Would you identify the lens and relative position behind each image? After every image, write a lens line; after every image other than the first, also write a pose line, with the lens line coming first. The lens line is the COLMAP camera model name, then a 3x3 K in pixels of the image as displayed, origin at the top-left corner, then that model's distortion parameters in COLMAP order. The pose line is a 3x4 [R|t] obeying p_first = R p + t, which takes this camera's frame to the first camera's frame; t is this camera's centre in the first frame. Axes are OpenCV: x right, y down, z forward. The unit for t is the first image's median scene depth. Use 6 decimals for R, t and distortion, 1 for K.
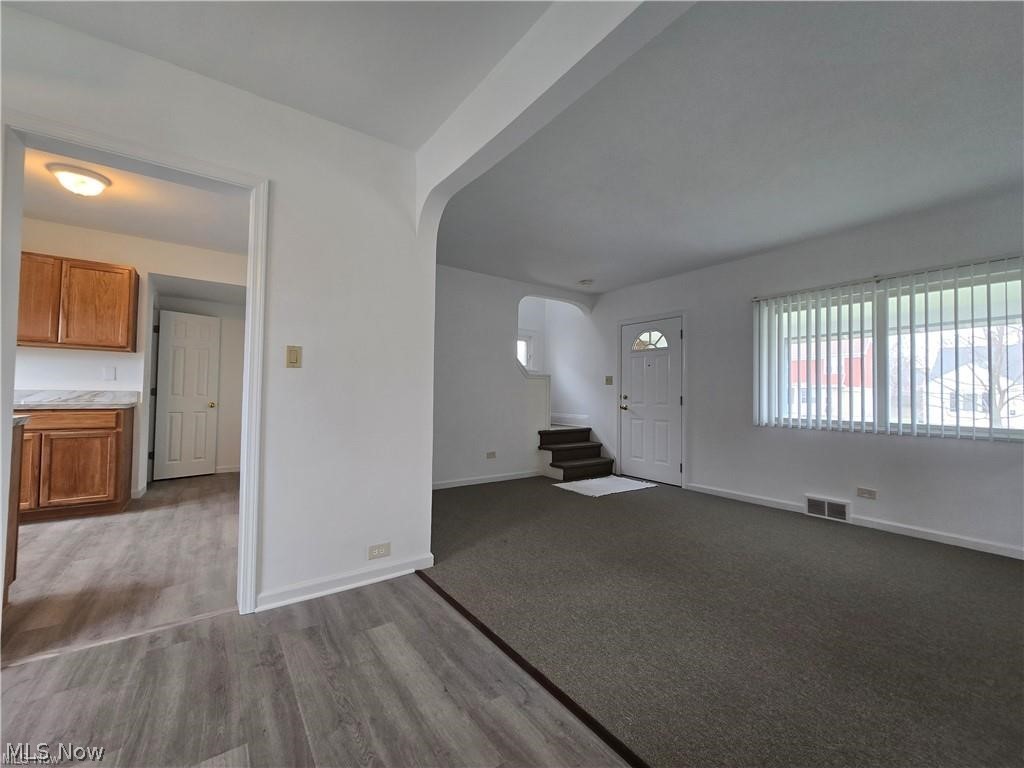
lens RADIAL K [[418.5, 0, 511.9], [0, 418.5, 384.8], [0, 0, 1]] dist [-0.000386, 0.000969]
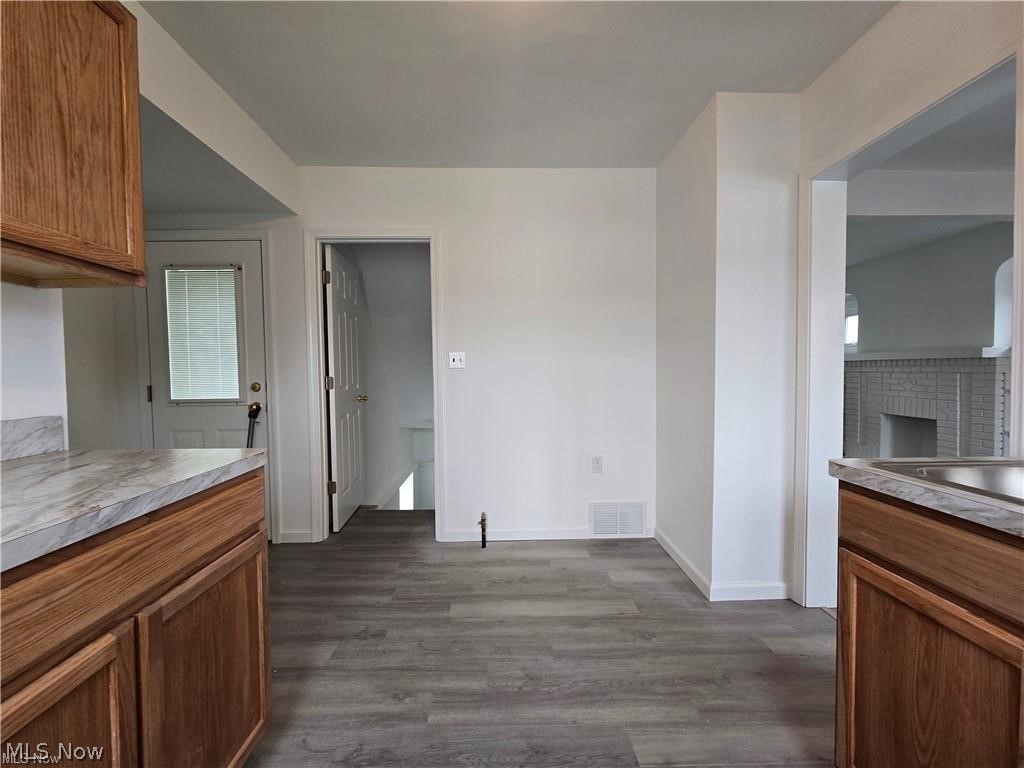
lens RADIAL K [[418.5, 0, 510.0], [0, 418.5, 382.7], [0, 0, 1]] dist [-0.000386, 0.000969]
pose [[0.560589, -0.043850, 0.826932, -1.109537], [-0.003850, 0.998448, 0.055555, -0.030976], [-0.828085, -0.034327, 0.559551, 0.641870]]
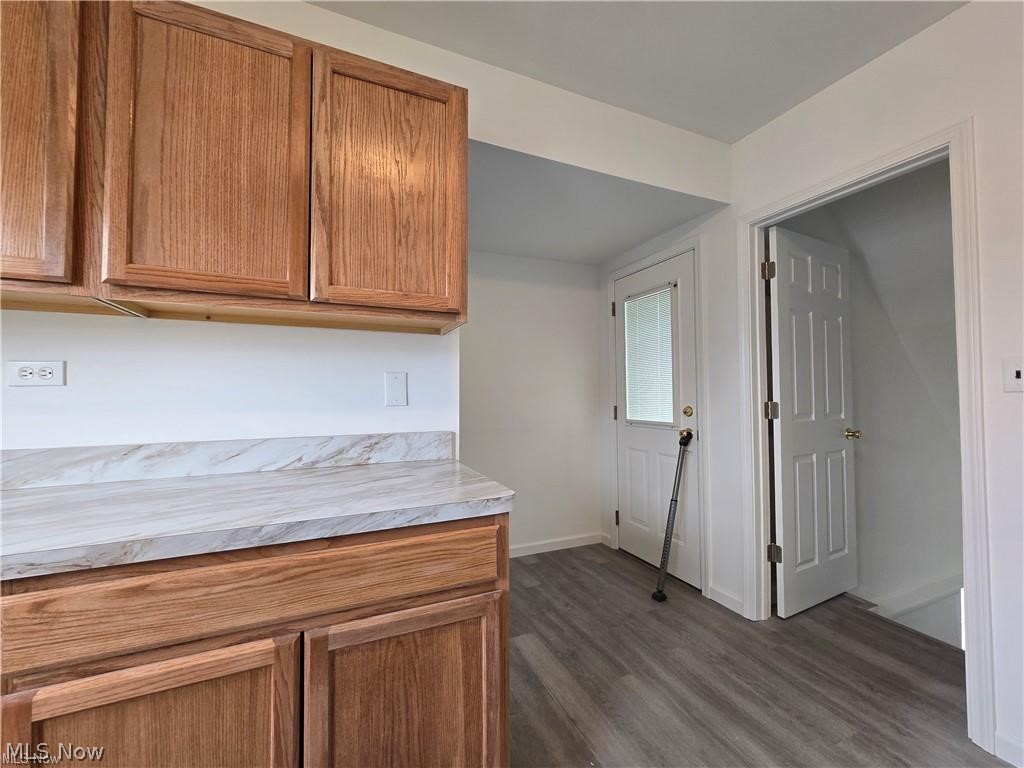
lens RADIAL K [[418.5, 0, 510.4], [0, 418.5, 383.5], [0, 0, 1]] dist [-0.000386, 0.000969]
pose [[0.978475, -0.023539, -0.205018, -0.873426], [0.024353, 0.999702, 0.001445, -0.033086], [0.204923, -0.006407, 0.978757, 0.719775]]
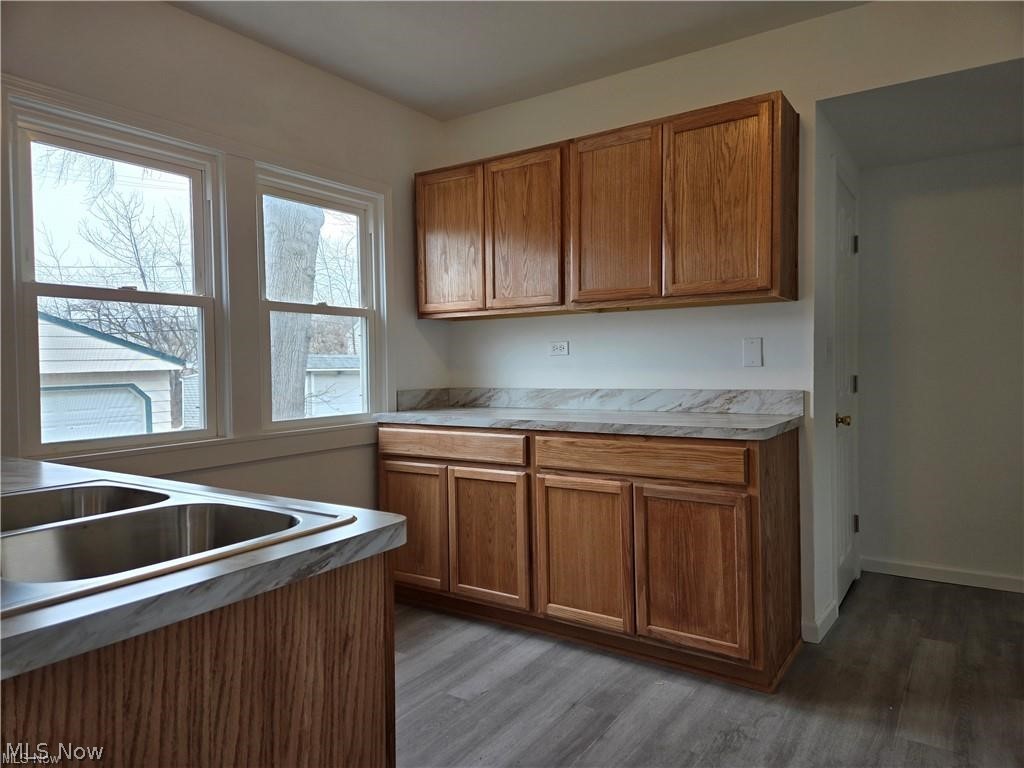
lens RADIAL K [[683.4, 0, 513.2], [0, 683.4, 379.3], [0, 0, 1]] dist [0.064711, -0.004035]
pose [[0.344887, 0.000318, -0.938644, -0.386978], [0.045781, 0.998804, 0.017160, -0.024601], [0.937527, -0.048890, 0.344460, 0.555305]]
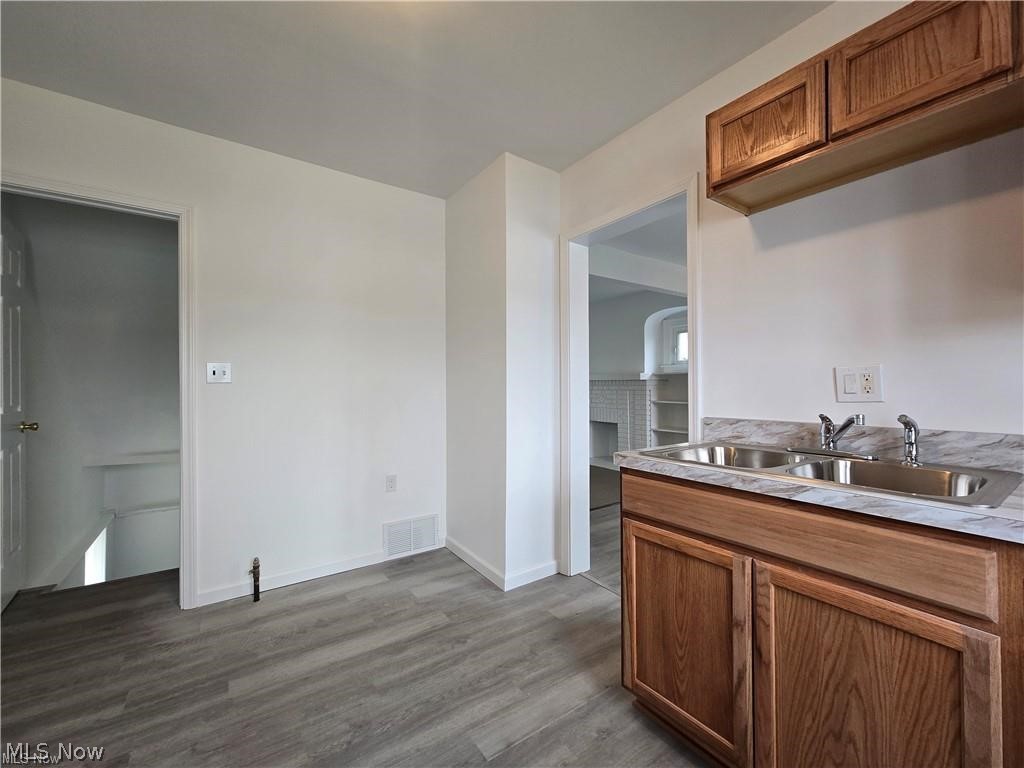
lens RADIAL K [[418.5, 0, 510.1], [0, 418.5, 382.4], [0, 0, 1]] dist [-0.000386, 0.000969]
pose [[0.013324, -0.005195, 0.999898, -1.140926], [-0.021901, 0.999745, 0.005487, -0.028039], [-0.999671, -0.021972, 0.013207, 0.719440]]
